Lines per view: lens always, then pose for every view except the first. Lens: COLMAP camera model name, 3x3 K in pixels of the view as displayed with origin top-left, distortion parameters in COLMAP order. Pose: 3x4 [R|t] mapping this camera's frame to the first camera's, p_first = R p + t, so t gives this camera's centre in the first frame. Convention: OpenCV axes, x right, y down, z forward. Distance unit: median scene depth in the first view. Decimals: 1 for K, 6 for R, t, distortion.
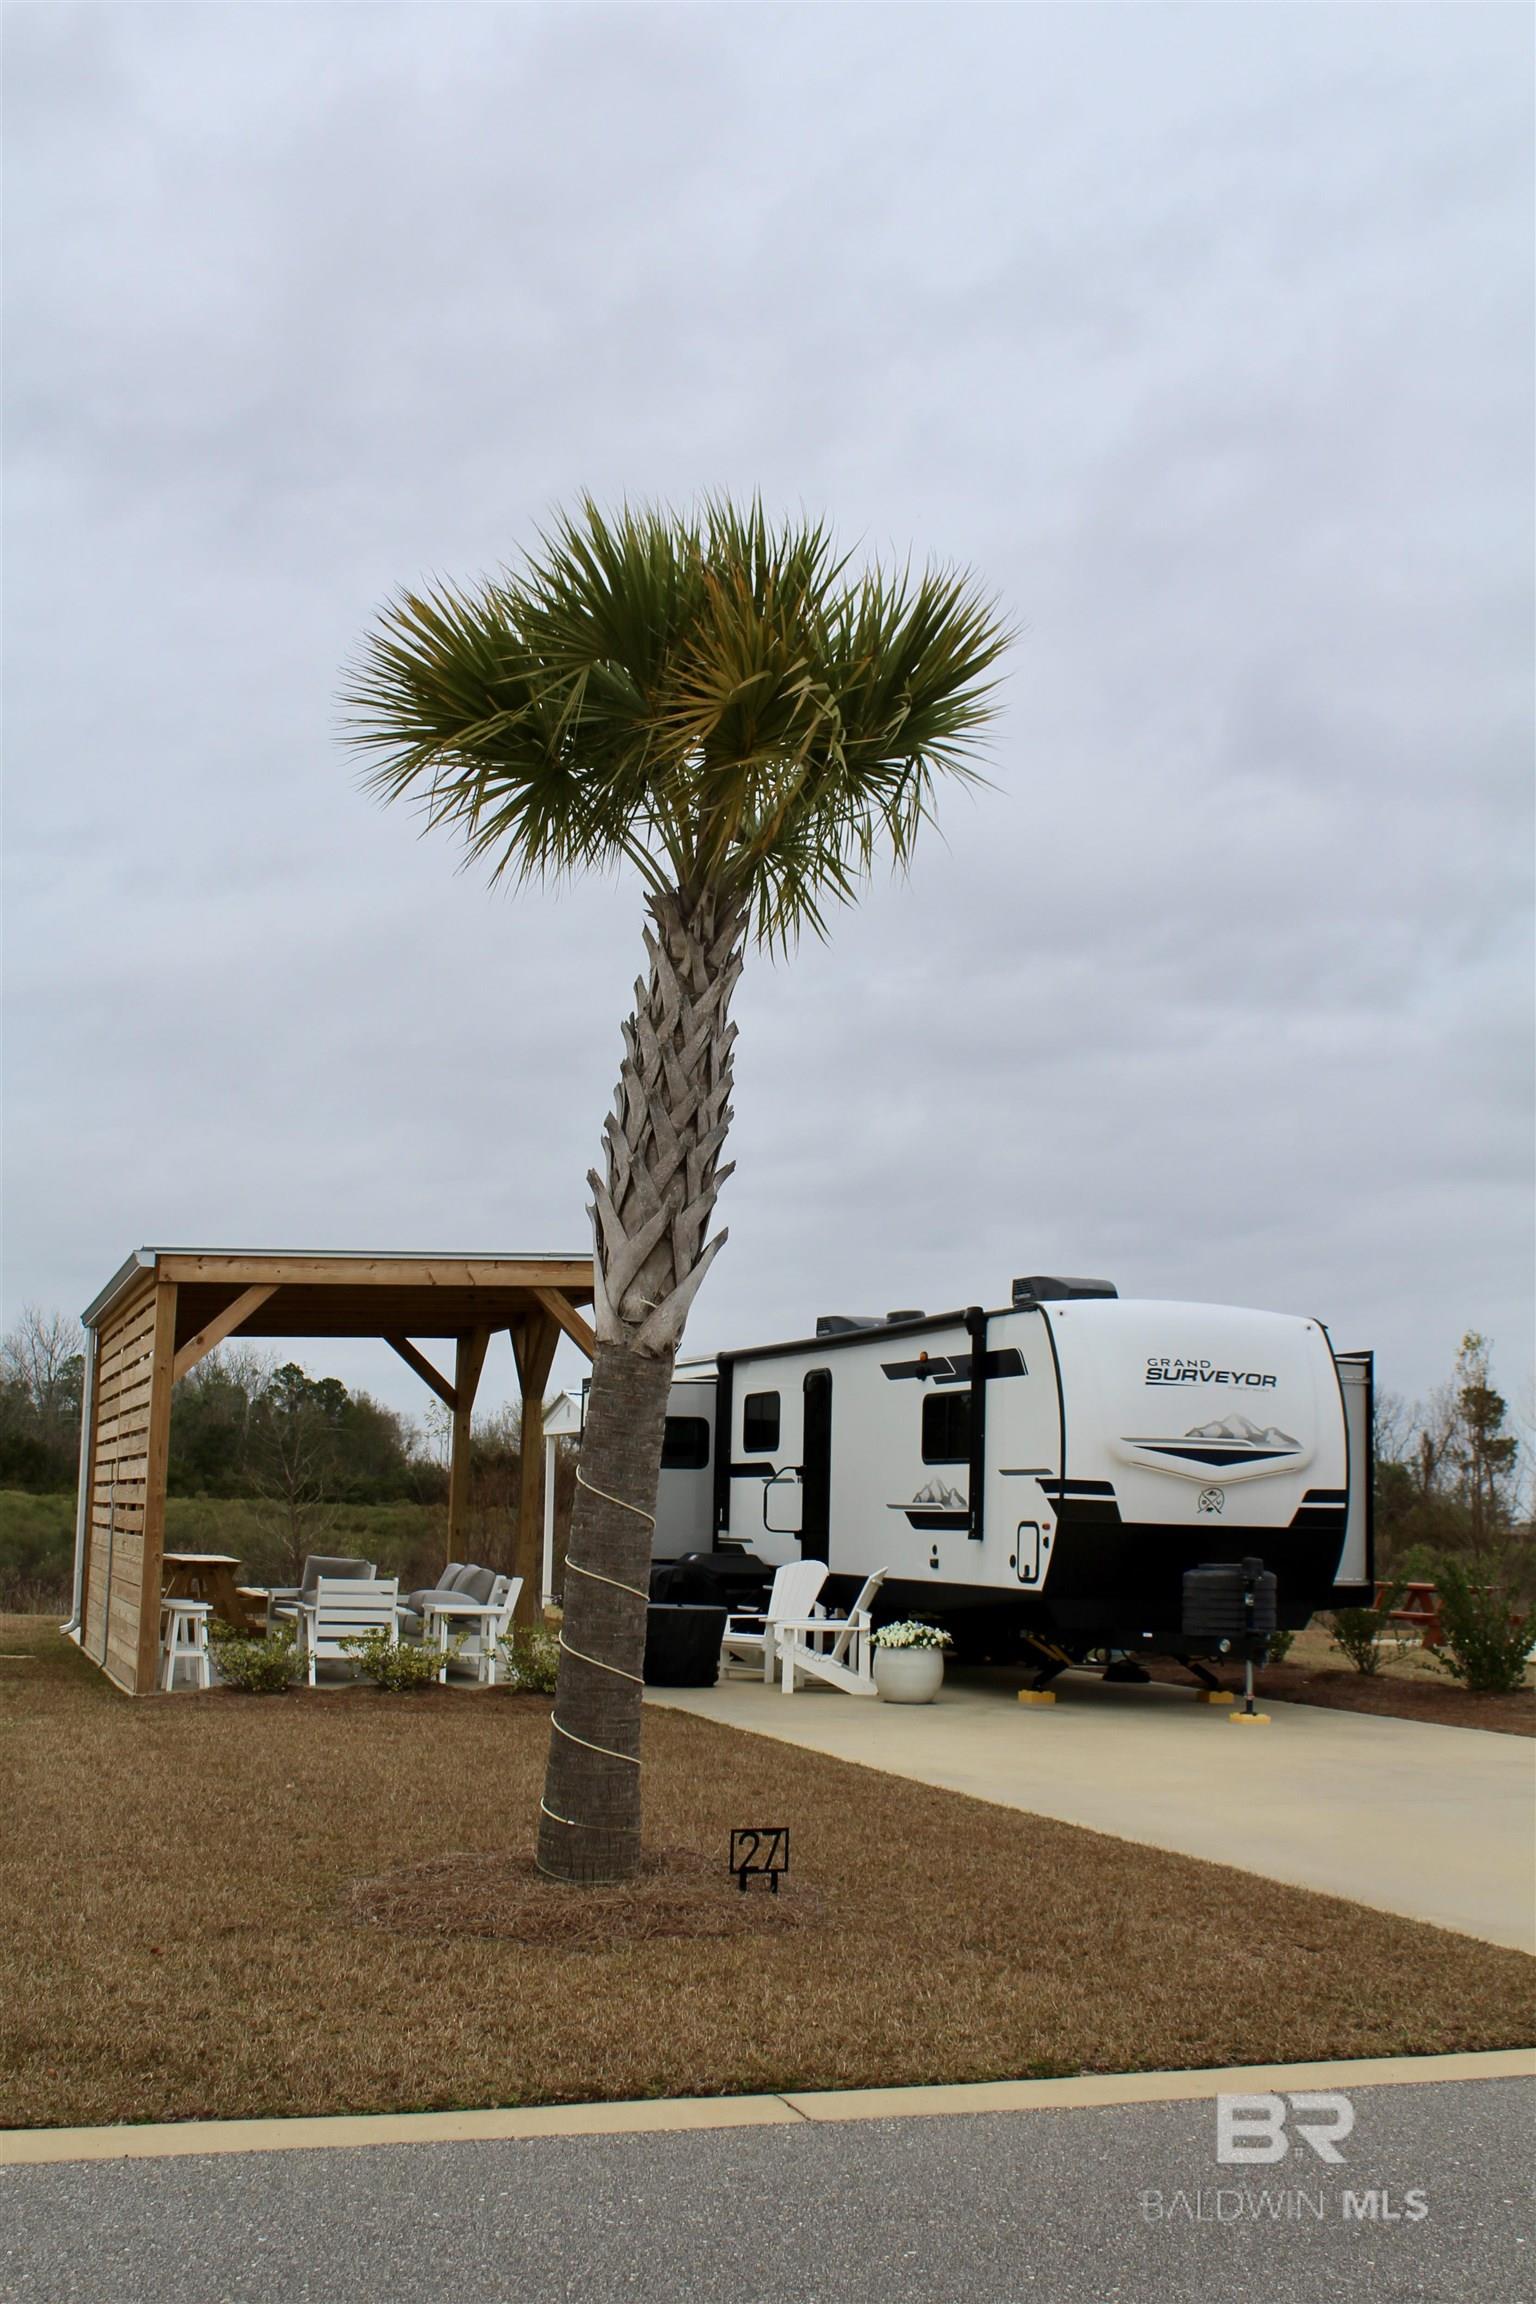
lens RADIAL K [[2490.6, 0, 768.0], [0, 2490.6, 1152.0], [0, 0, 1]] dist [-0.120287, 0.126088]
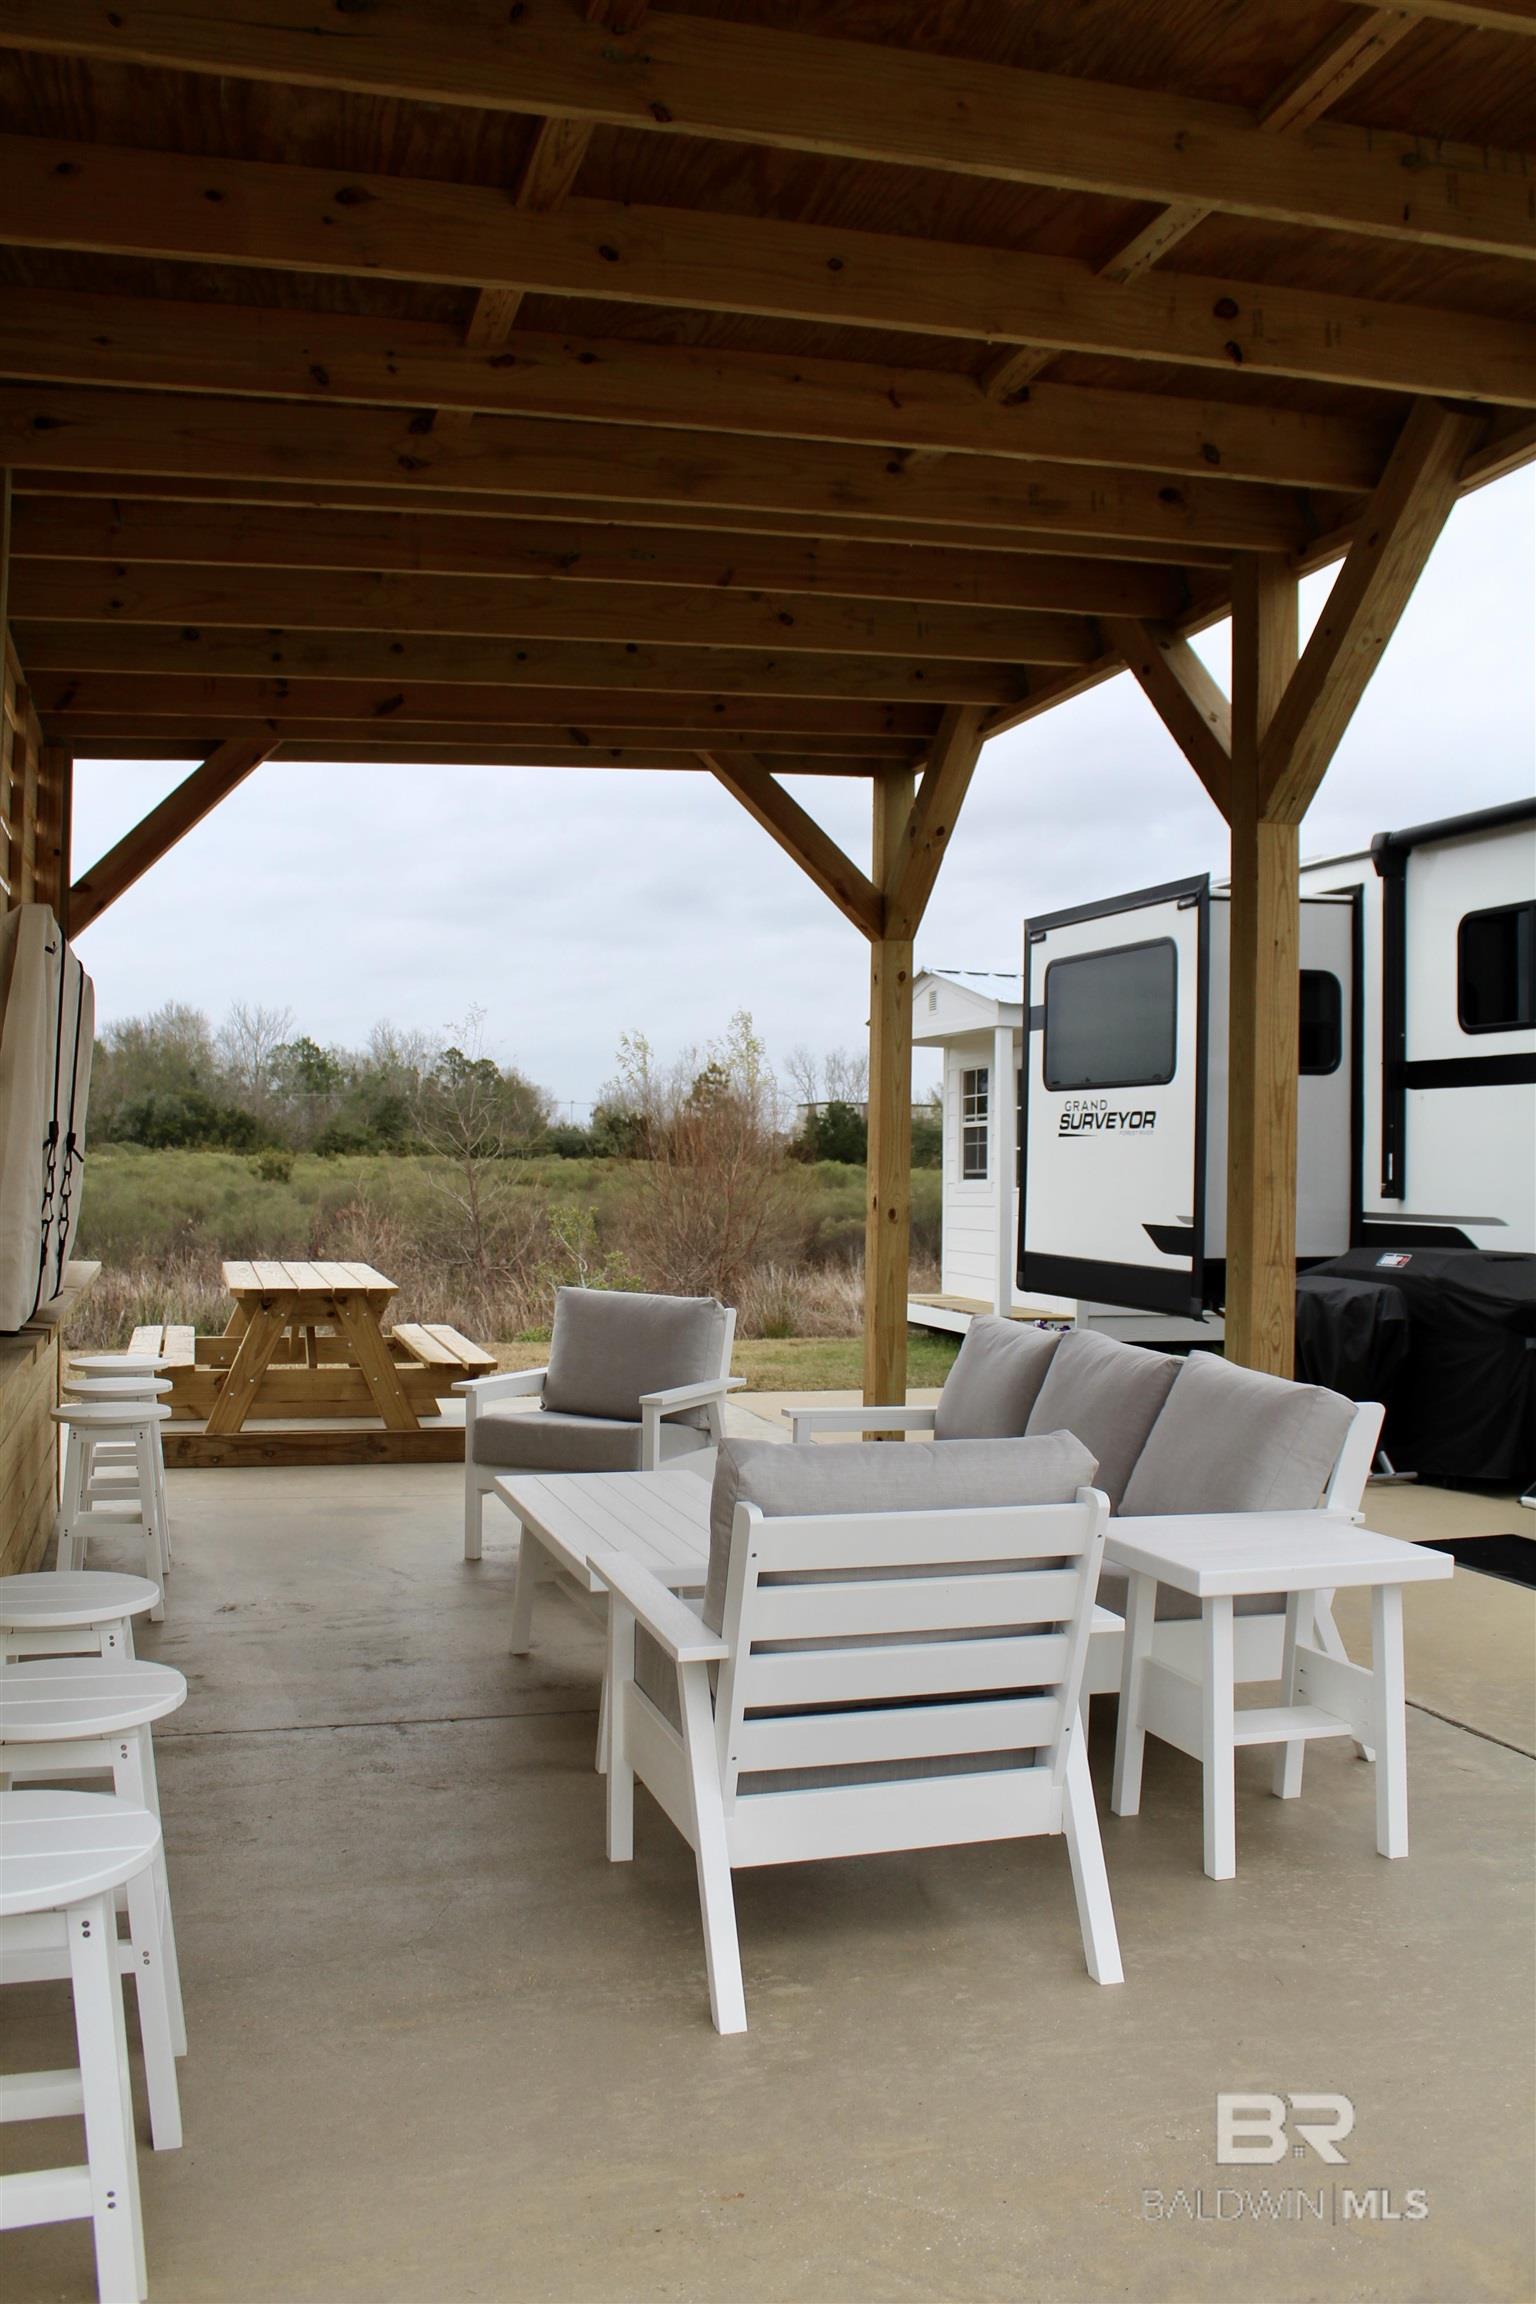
lens RADIAL K [[1909.6, 0, 763.1], [0, 1909.6, 1151.3], [0, 0, 1]] dist [-0.167719, 0.148575]
pose [[0.999555, -0.011262, -0.027627, -0.178016], [0.014967, 0.990343, 0.137828, 0.123175], [0.025809, -0.138180, 0.990071, 0.861620]]
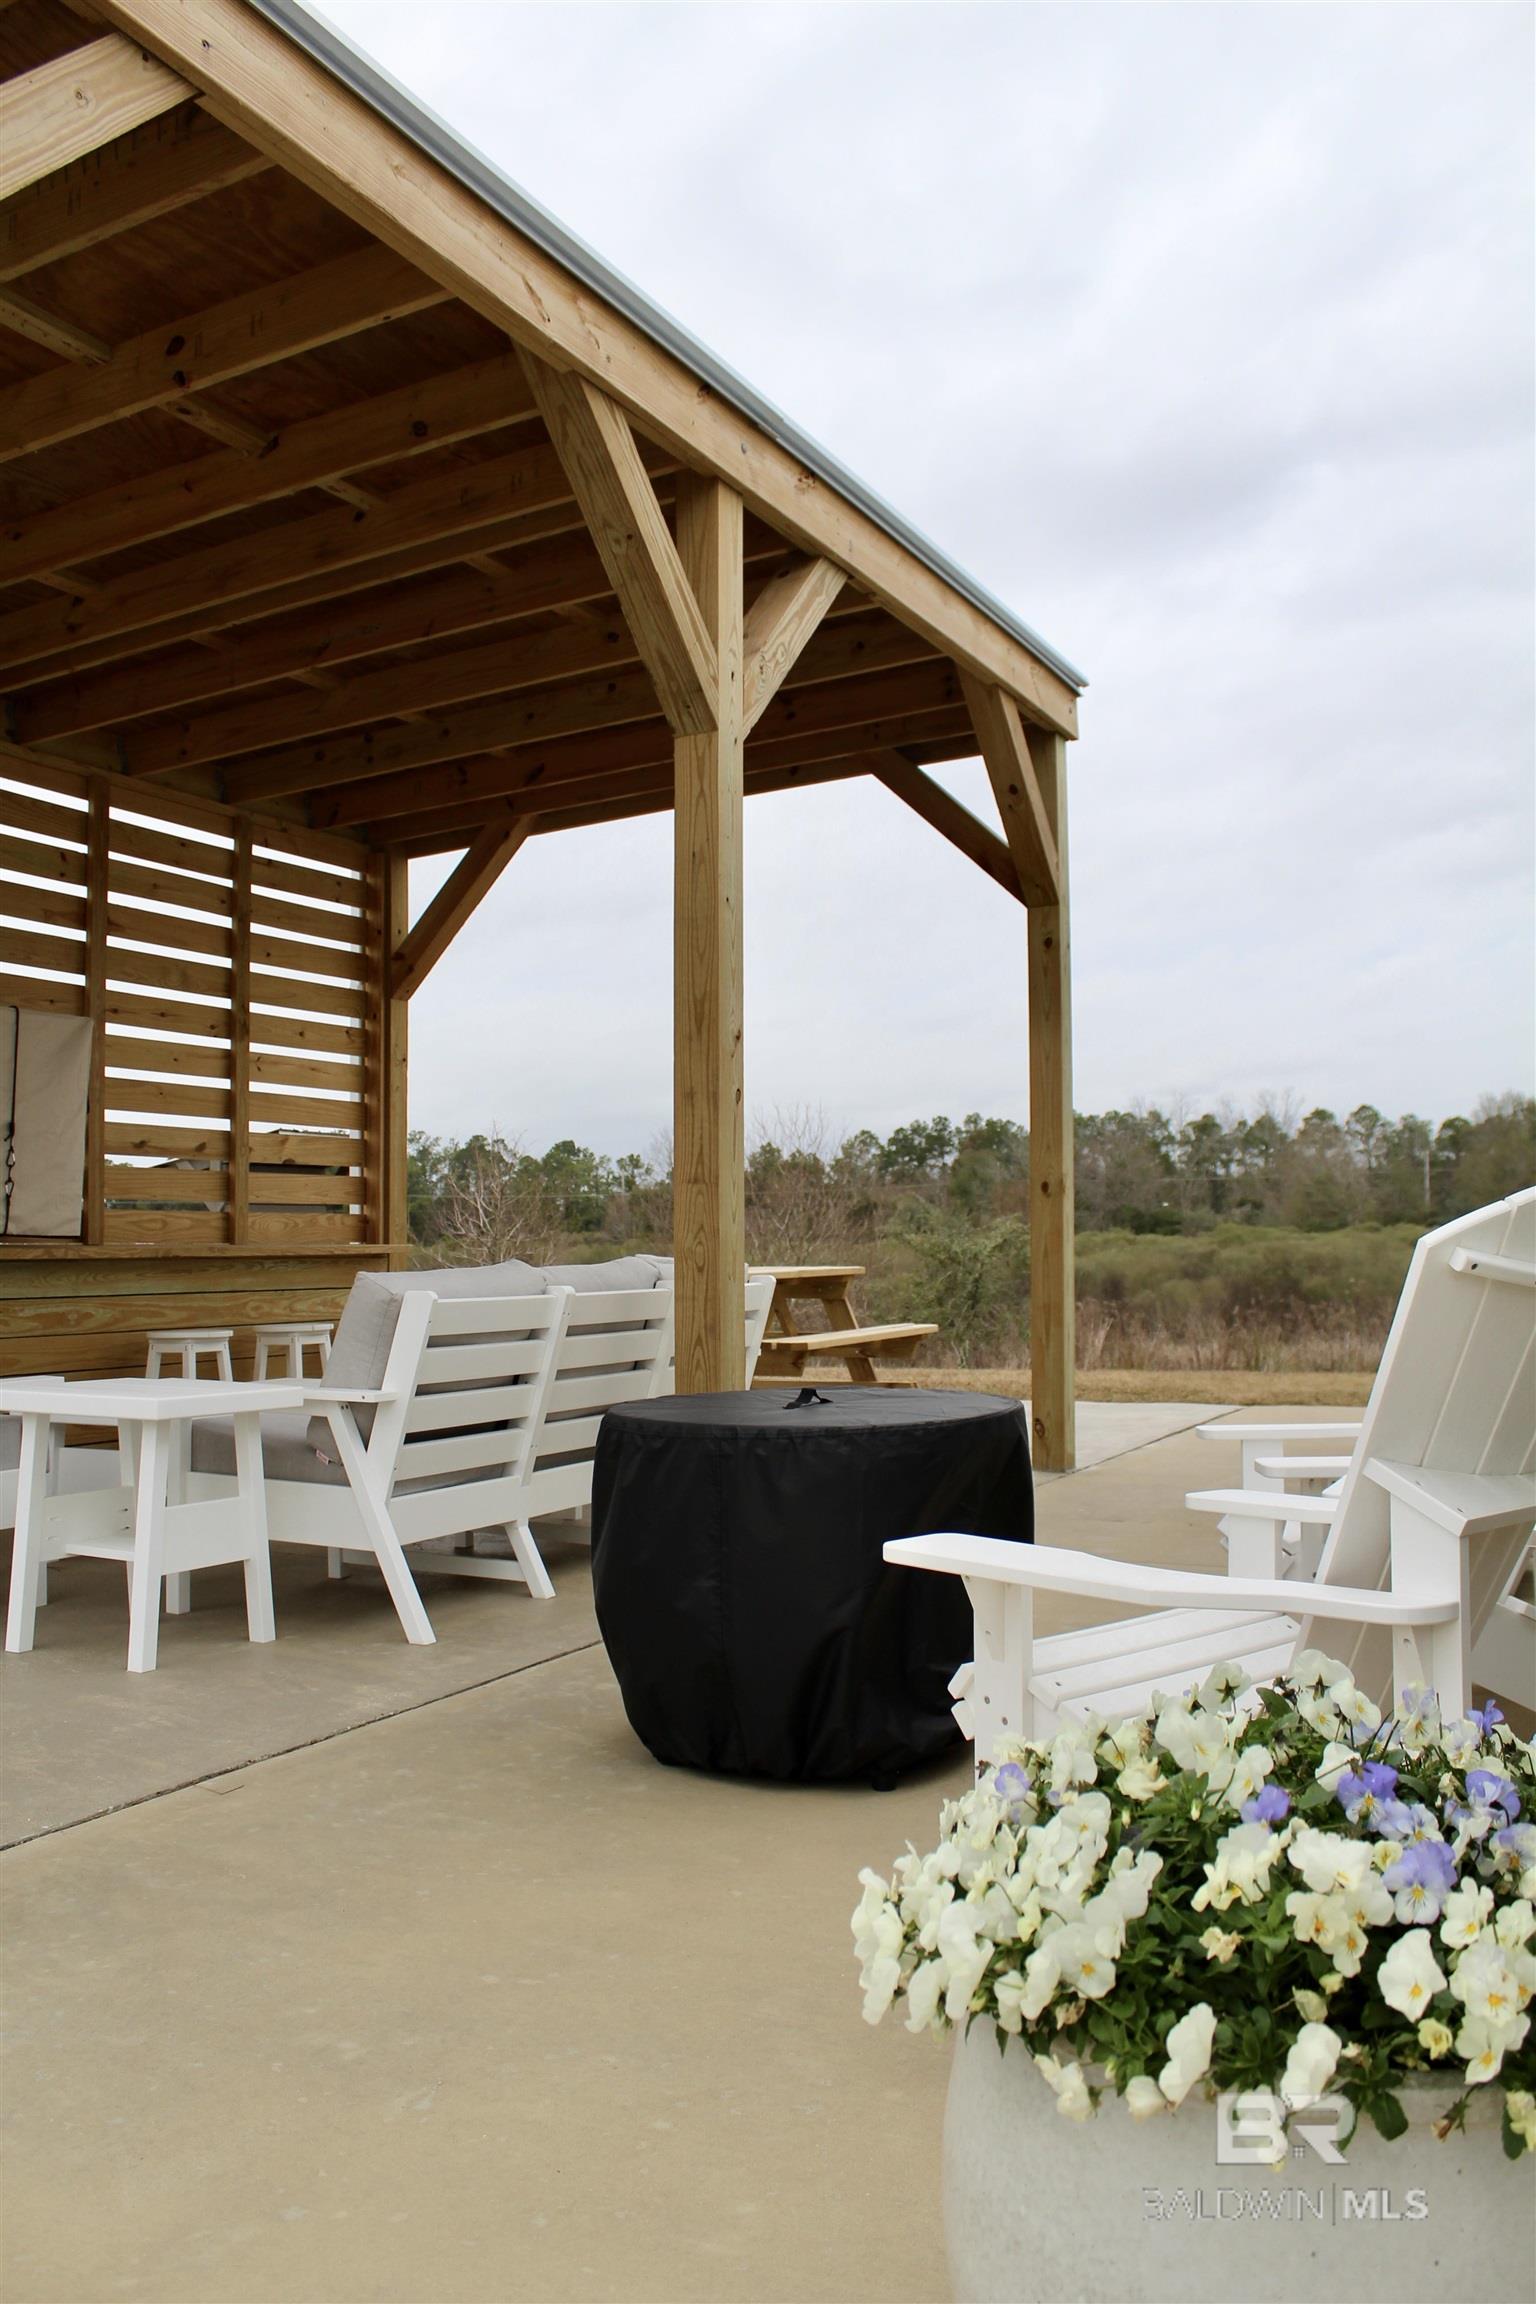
lens RADIAL K [[1909.6, 0, 763.1], [0, 1909.6, 1151.3], [0, 0, 1]] dist [-0.167719, 0.148575]
pose [[0.695517, -0.068977, -0.715191, 0.093761], [0.131606, 0.990772, 0.032430, 0.167596], [0.706354, -0.116679, 0.698176, 0.954051]]
